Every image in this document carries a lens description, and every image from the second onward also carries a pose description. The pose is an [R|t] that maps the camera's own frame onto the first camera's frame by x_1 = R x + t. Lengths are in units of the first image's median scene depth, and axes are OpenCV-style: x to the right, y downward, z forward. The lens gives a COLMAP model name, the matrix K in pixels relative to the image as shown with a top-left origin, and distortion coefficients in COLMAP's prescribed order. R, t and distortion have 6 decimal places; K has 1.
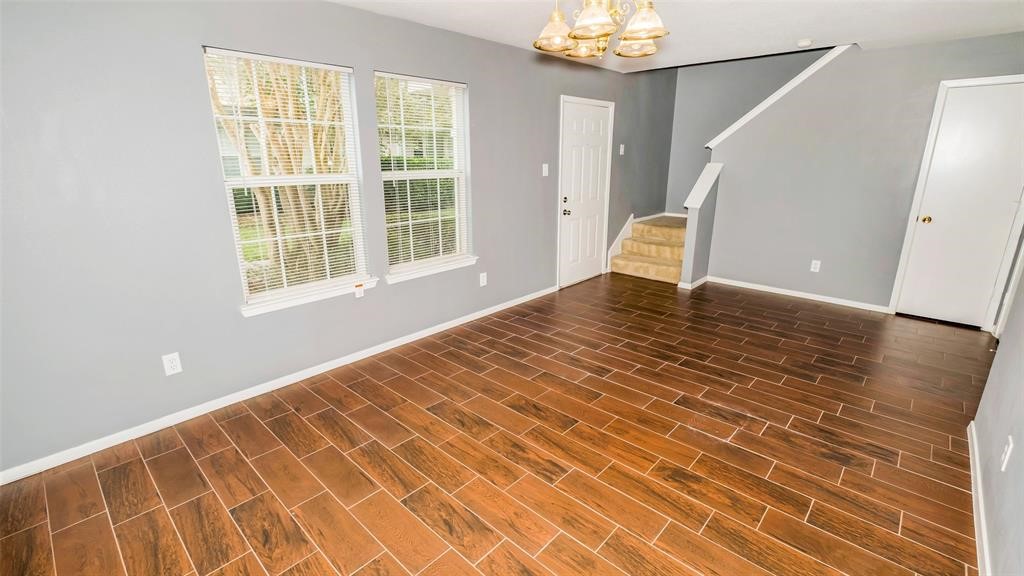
lens RADIAL K [[456.6, 0, 514.5], [0, 456.6, 284.0], [0, 0, 1]] dist [-0.002685, 0.001039]
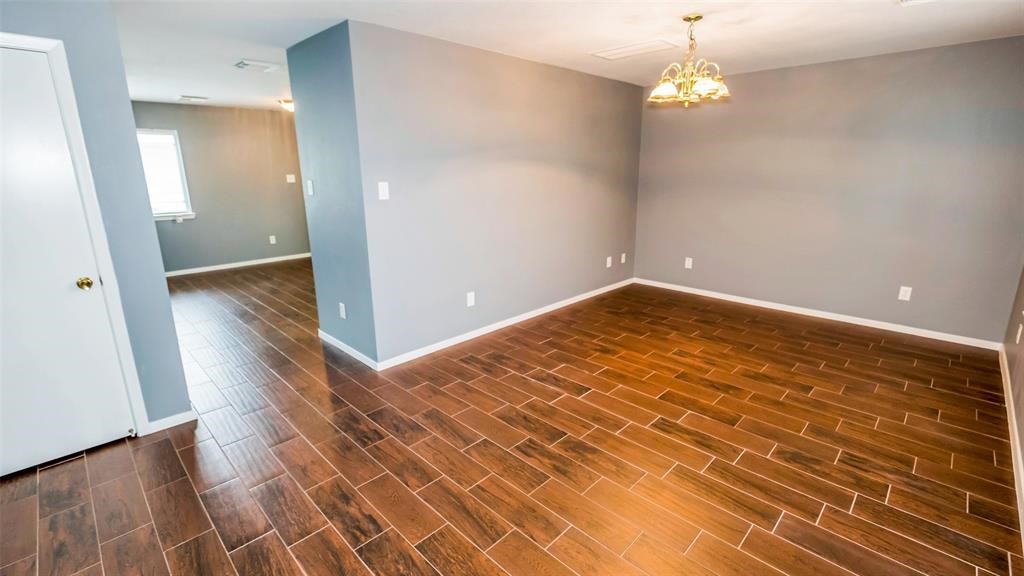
lens RADIAL K [[456.6, 0, 510.9], [0, 456.6, 285.4], [0, 0, 1]] dist [-0.002685, 0.001039]
pose [[-0.999090, 0.000734, 0.042653, 0.462115], [0.022191, 0.862866, 0.504945, -0.483442], [-0.036433, 0.505432, -0.862097, 1.703308]]
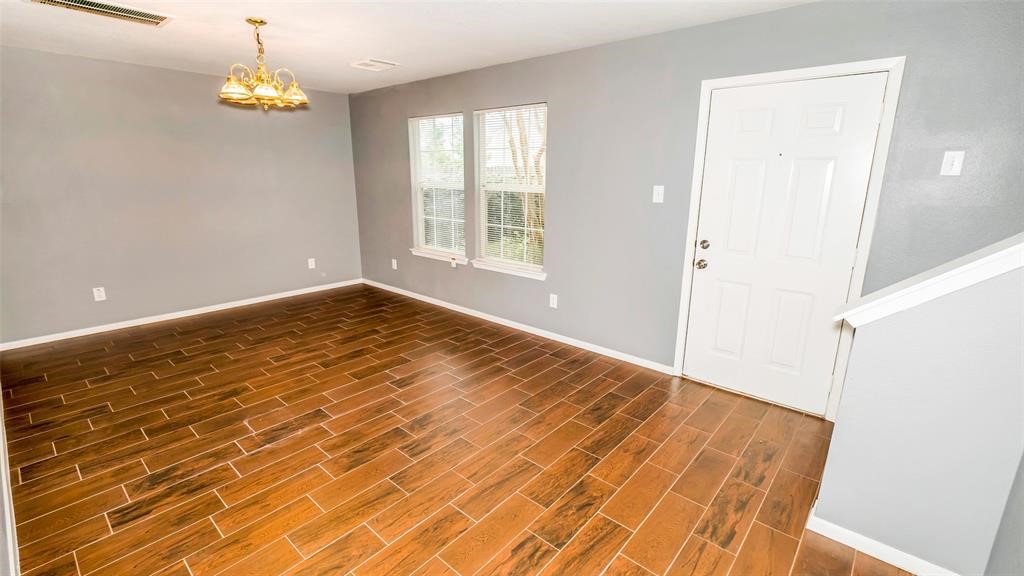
lens RADIAL K [[456.6, 0, 511.4], [0, 456.6, 284.6], [0, 0, 1]] dist [-0.002685, 0.001039]
pose [[0.021143, 0.242451, -0.969933, 1.196175], [-0.280896, 0.932513, 0.226974, -0.329907], [0.959505, 0.267651, 0.087819, 1.158446]]
